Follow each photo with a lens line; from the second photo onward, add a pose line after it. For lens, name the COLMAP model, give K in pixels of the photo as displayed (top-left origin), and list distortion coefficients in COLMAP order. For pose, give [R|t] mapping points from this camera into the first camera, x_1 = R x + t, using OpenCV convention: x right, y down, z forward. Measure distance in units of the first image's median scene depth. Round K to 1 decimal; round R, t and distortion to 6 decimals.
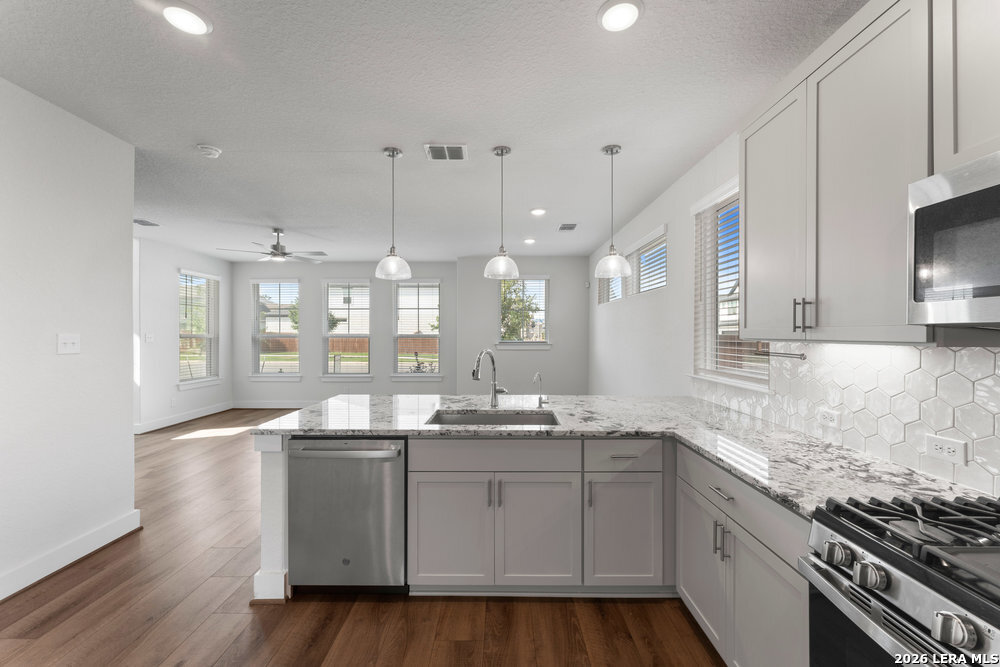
lens RADIAL K [[402.9, 0, 497.1], [0, 402.9, 334.1], [0, 0, 1]] dist [0.003663, 0.000587]
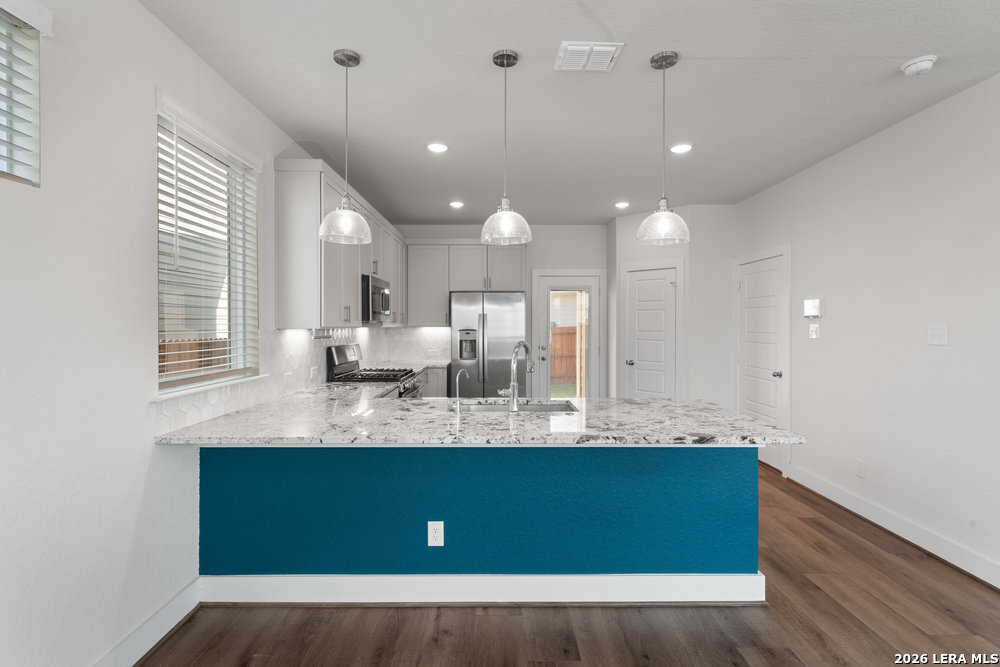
lens RADIAL K [[484.2, 0, 496.3], [0, 484.2, 326.3], [0, 0, 1]] dist [-0.002554, 0.000277]
pose [[-0.999964, -0.002534, -0.008057, 0.048256], [-0.002568, 0.999988, 0.004219, 0.000241], [0.008046, 0.004240, -0.999959, 2.532019]]
